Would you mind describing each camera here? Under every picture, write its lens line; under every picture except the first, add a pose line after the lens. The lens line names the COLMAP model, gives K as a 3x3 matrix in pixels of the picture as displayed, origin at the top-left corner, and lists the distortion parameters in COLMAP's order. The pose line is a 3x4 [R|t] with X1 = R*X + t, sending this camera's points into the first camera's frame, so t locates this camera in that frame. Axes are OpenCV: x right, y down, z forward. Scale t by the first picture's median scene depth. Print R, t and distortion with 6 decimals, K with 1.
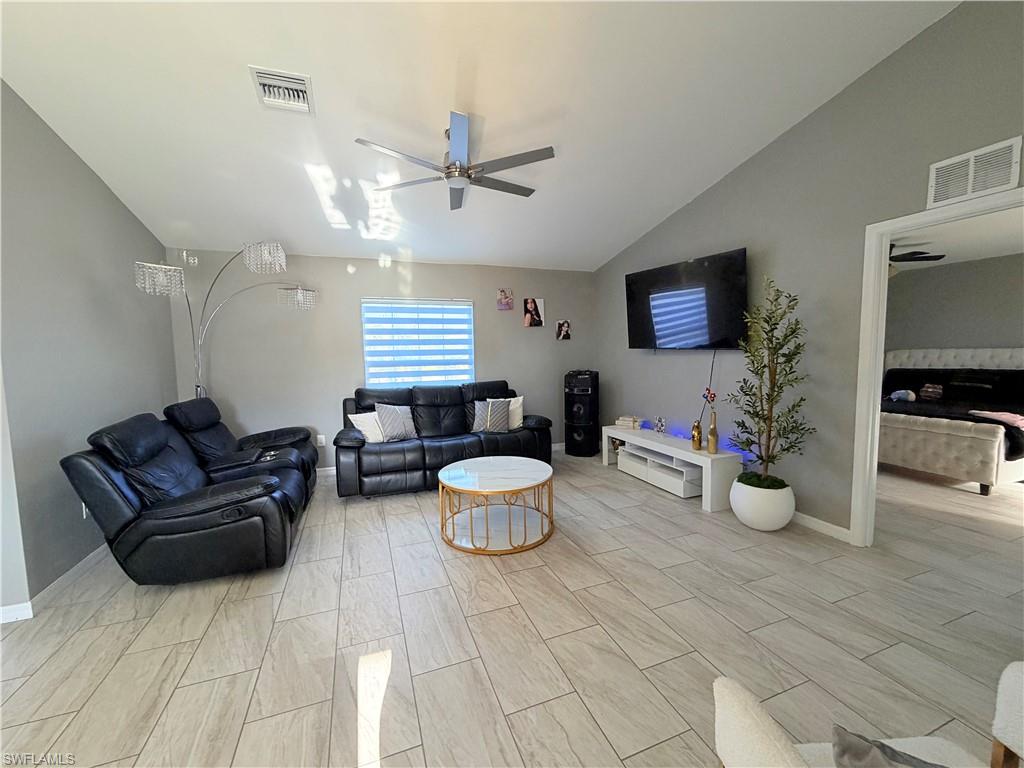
lens RADIAL K [[409.6, 0, 510.0], [0, 409.6, 385.2], [0, 0, 1]] dist [0.000234, 0.000059]
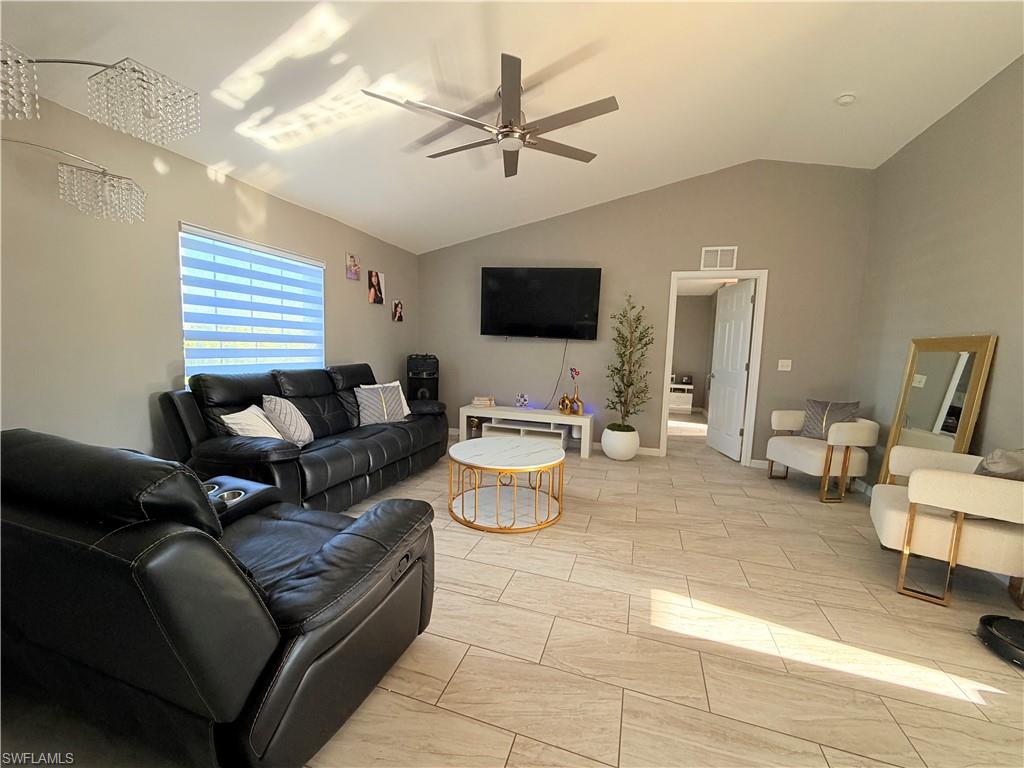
lens RADIAL K [[409.6, 0, 510.0], [0, 409.6, 385.2], [0, 0, 1]] dist [0.000234, 0.000059]
pose [[0.624517, -0.034718, 0.780239, -0.833834], [0.021802, 0.999397, 0.027019, 0.028317], [-0.780707, 0.000137, 0.624898, 0.397992]]
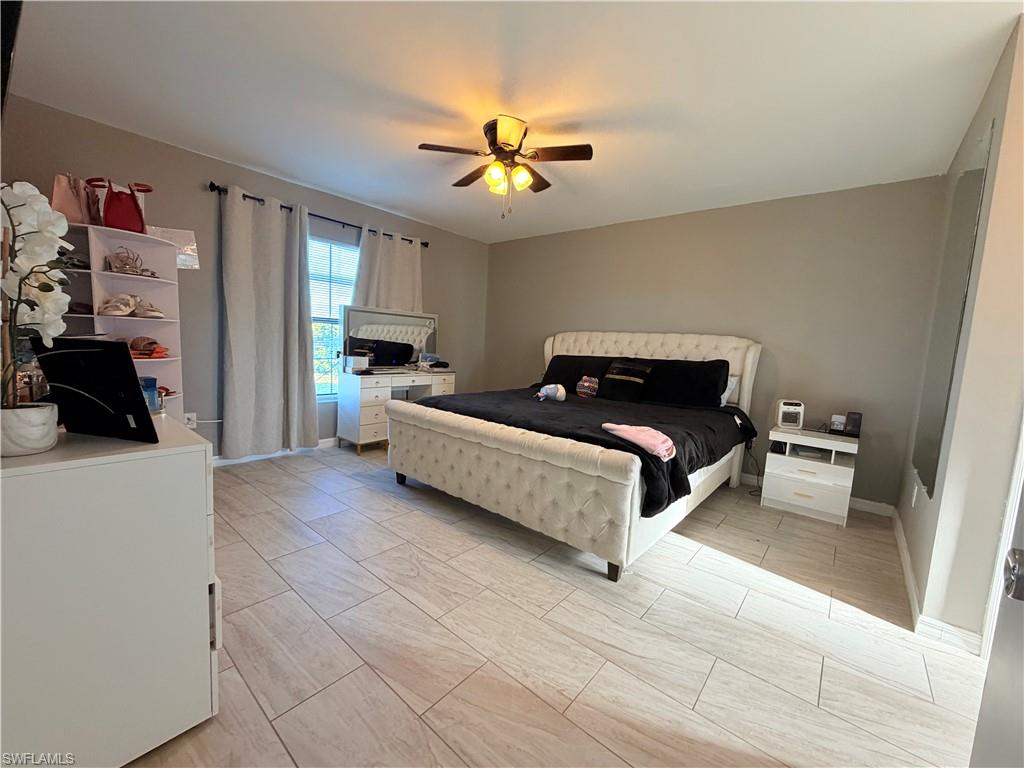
lens RADIAL K [[409.6, 0, 510.0], [0, 409.6, 385.2], [0, 0, 1]] dist [0.000234, 0.000059]
pose [[0.871617, 0.012298, 0.490034, 0.951820], [-0.026981, 0.999373, 0.022910, -0.000040], [-0.489445, -0.033190, 0.871402, 0.744099]]
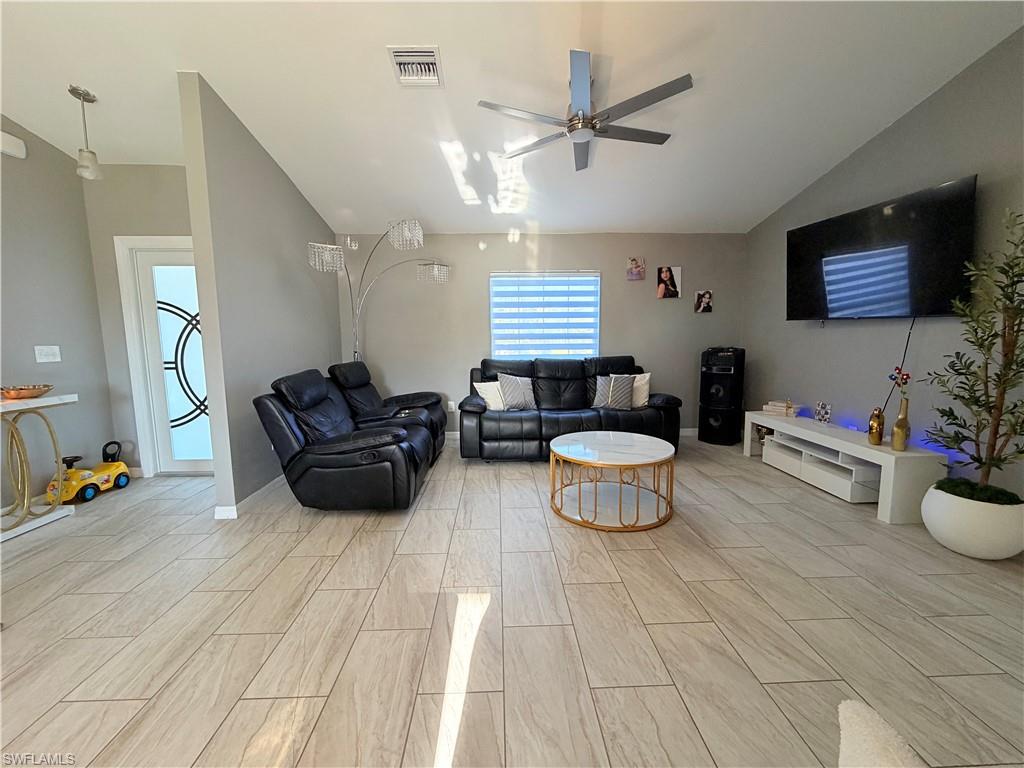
lens RADIAL K [[409.6, 0, 510.0], [0, 409.6, 385.2], [0, 0, 1]] dist [0.000234, 0.000059]
pose [[0.947576, 0.046811, -0.316083, 0.040431], [-0.034549, 0.998421, 0.044289, 0.039495], [0.317657, -0.031047, 0.947697, 0.036239]]
